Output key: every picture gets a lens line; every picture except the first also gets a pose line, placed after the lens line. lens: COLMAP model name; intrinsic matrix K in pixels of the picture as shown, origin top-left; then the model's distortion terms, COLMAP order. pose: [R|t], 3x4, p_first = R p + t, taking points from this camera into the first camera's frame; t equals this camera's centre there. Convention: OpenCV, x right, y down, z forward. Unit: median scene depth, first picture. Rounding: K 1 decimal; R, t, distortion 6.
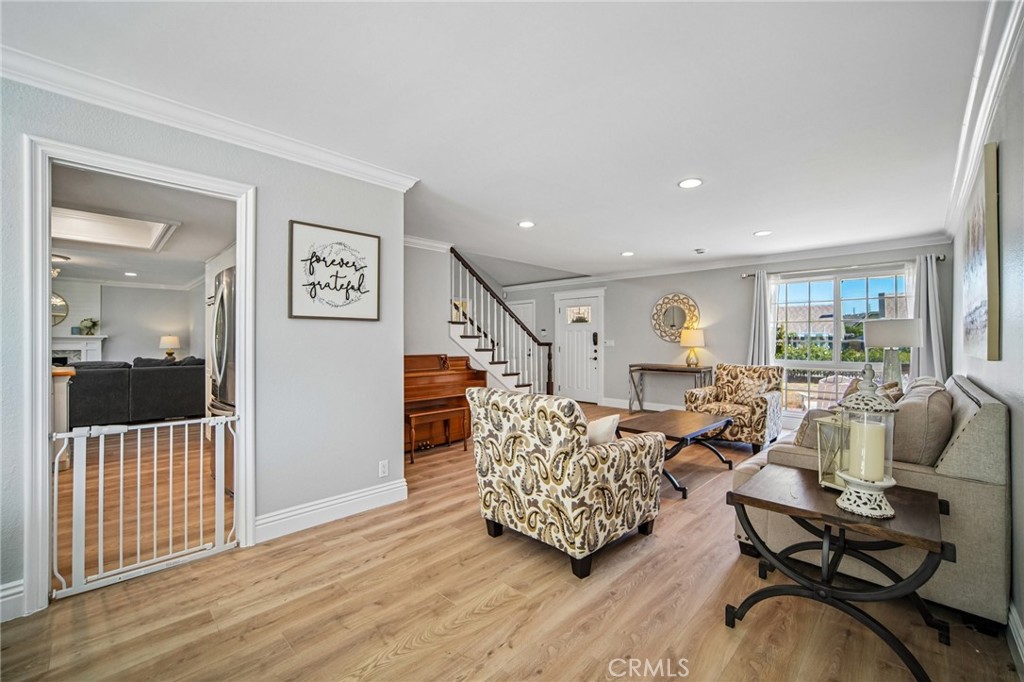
lens RADIAL K [[420.9, 0, 504.7], [0, 420.9, 342.4], [0, 0, 1]] dist [-0.013952, 0.000566]
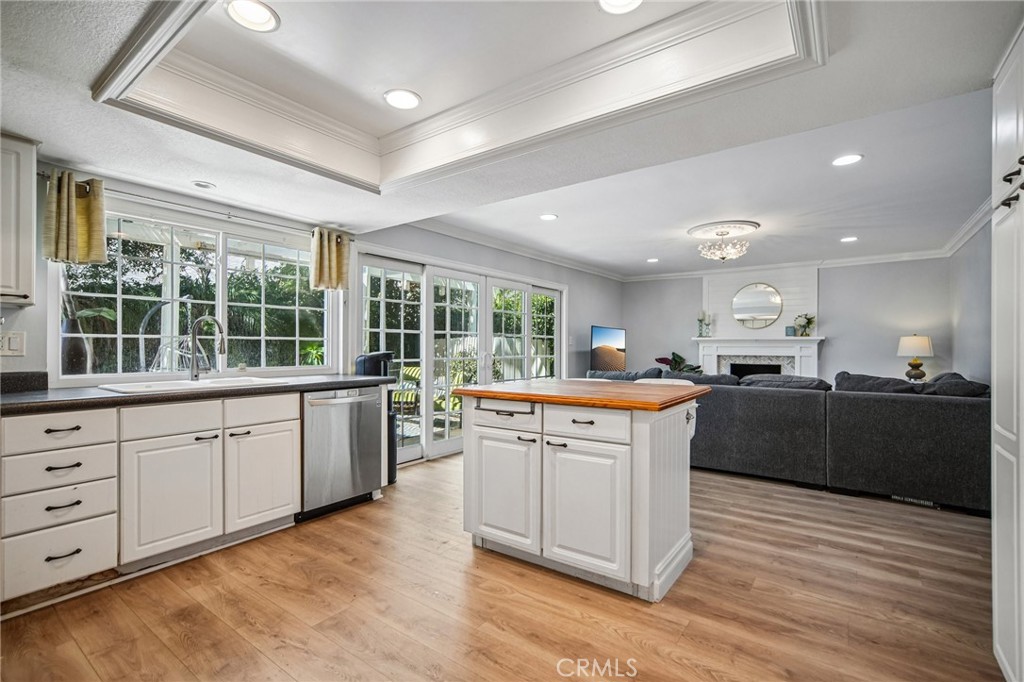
lens RADIAL K [[465.9, 0, 515.8], [0, 465.9, 345.9], [0, 0, 1]] dist [-0.004380, 0.000169]
pose [[0.162850, -0.000580, -0.986651, -0.898648], [-0.006689, 0.999976, -0.001692, 0.015126], [0.986628, 0.006875, 0.162843, 1.228233]]
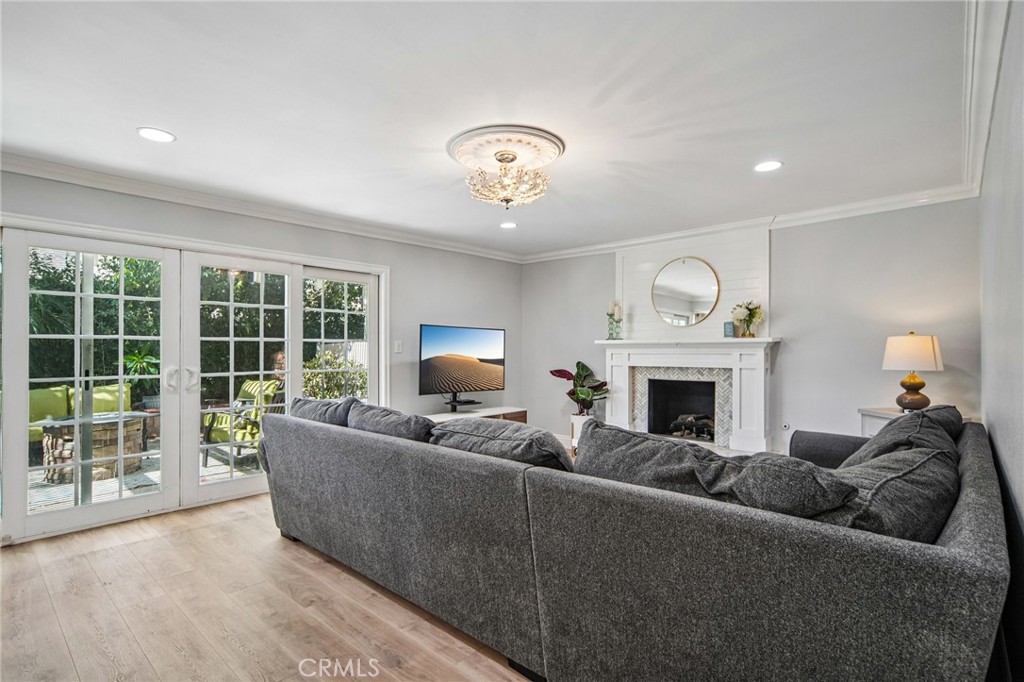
lens RADIAL K [[504.7, 0, 506.8], [0, 504.7, 347.1], [0, 0, 1]] dist [-0.017420, 0.004737]
pose [[0.052926, -0.006624, -0.998576, -1.545505], [0.001039, 0.999978, -0.006578, -0.011027], [0.998598, -0.000689, 0.052932, 2.445385]]
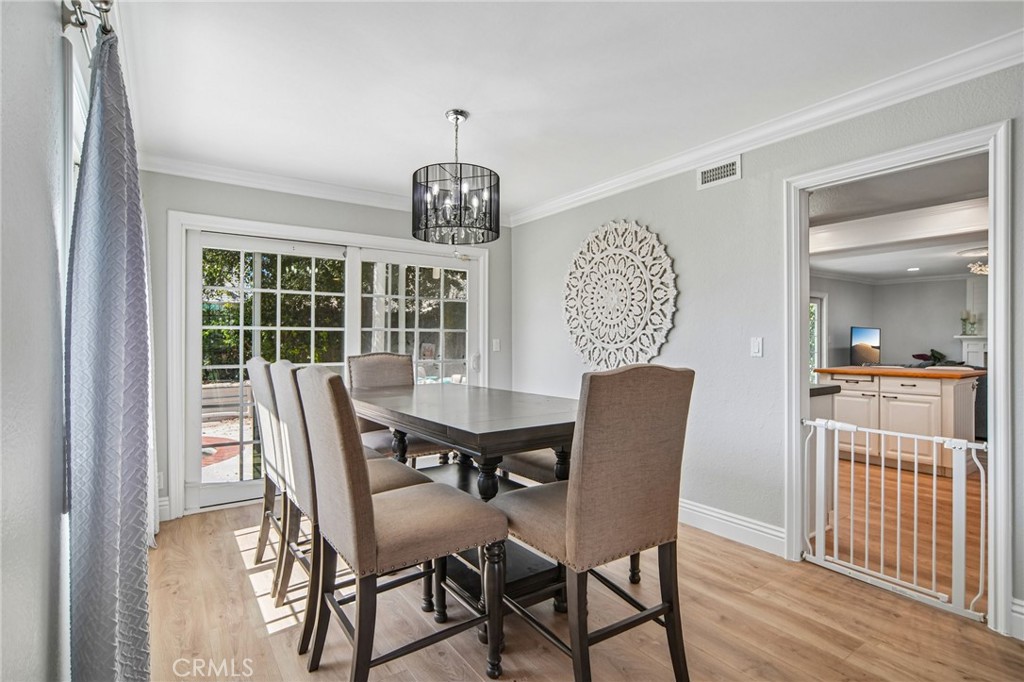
lens RADIAL K [[479.0, 0, 508.0], [0, 479.0, 344.2], [0, 0, 1]] dist [-0.003886, -0.000745]
pose [[-0.197692, 0.005619, -0.980248, 0.343004], [-0.005116, 0.999964, 0.006764, -0.001326], [0.980251, 0.006352, -0.197656, 0.346323]]
